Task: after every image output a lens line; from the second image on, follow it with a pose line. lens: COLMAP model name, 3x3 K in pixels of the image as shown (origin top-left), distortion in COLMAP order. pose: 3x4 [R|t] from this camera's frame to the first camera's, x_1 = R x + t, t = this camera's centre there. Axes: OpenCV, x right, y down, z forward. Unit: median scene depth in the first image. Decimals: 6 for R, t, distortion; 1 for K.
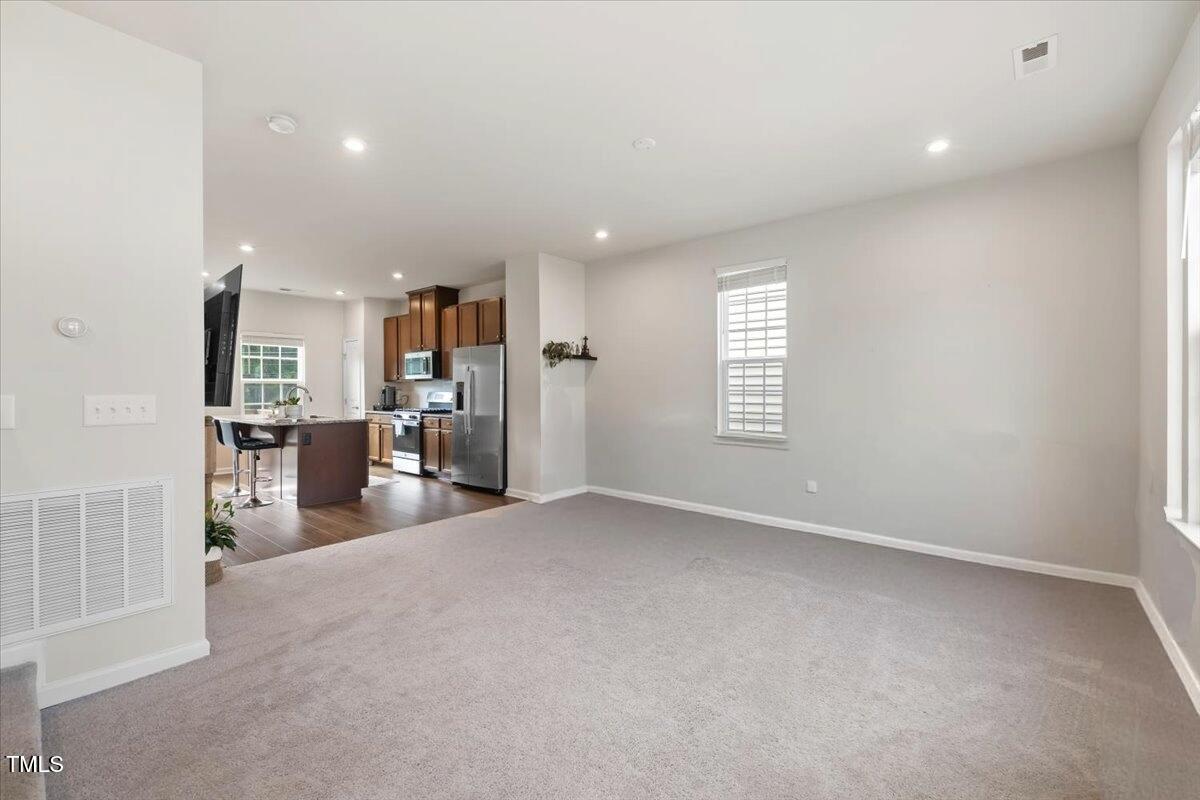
lens RADIAL K [[505.5, 0, 589.5], [0, 505.5, 391.9], [0, 0, 1]] dist [-0.002893, 0.000398]
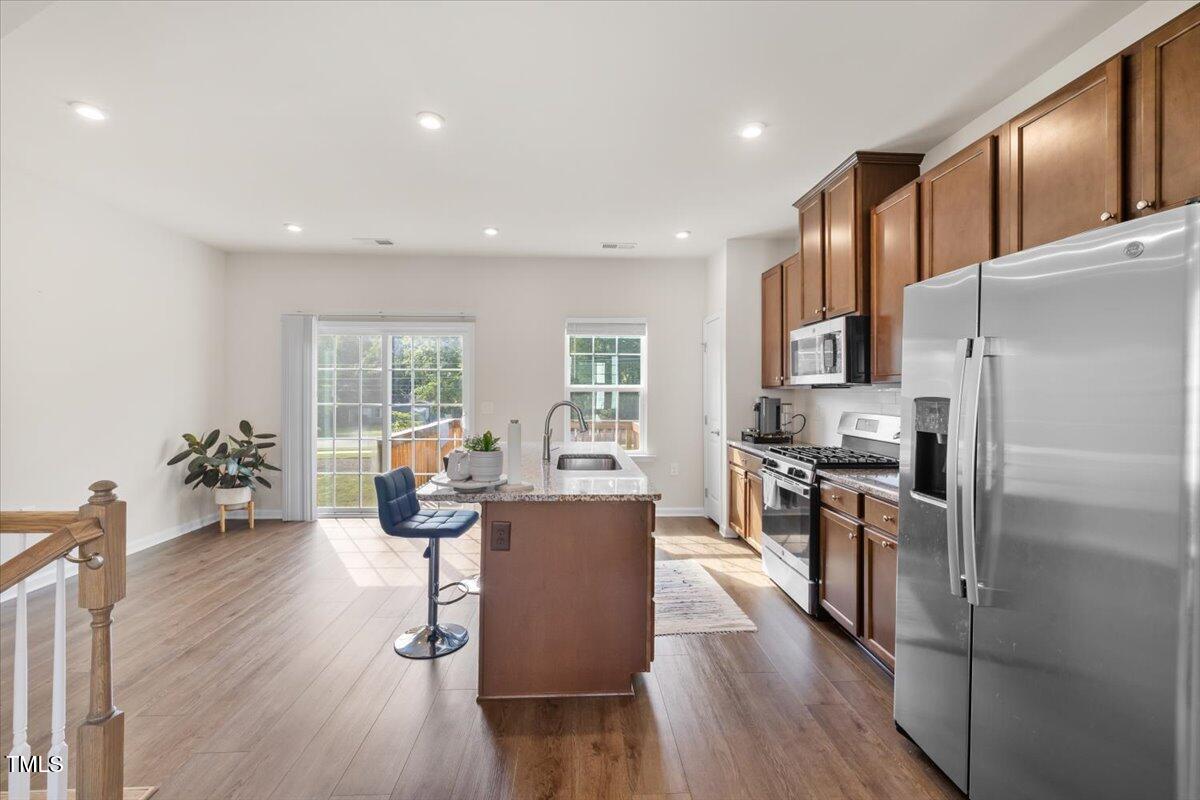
lens RADIAL K [[505.5, 0, 598.9], [0, 505.5, 391.8], [0, 0, 1]] dist [-0.002893, 0.000398]
pose [[0.694030, 0.004721, -0.719931, -0.148964], [-0.007206, 0.999974, -0.000390, -0.017014], [0.719910, 0.005459, 0.694046, 0.549575]]
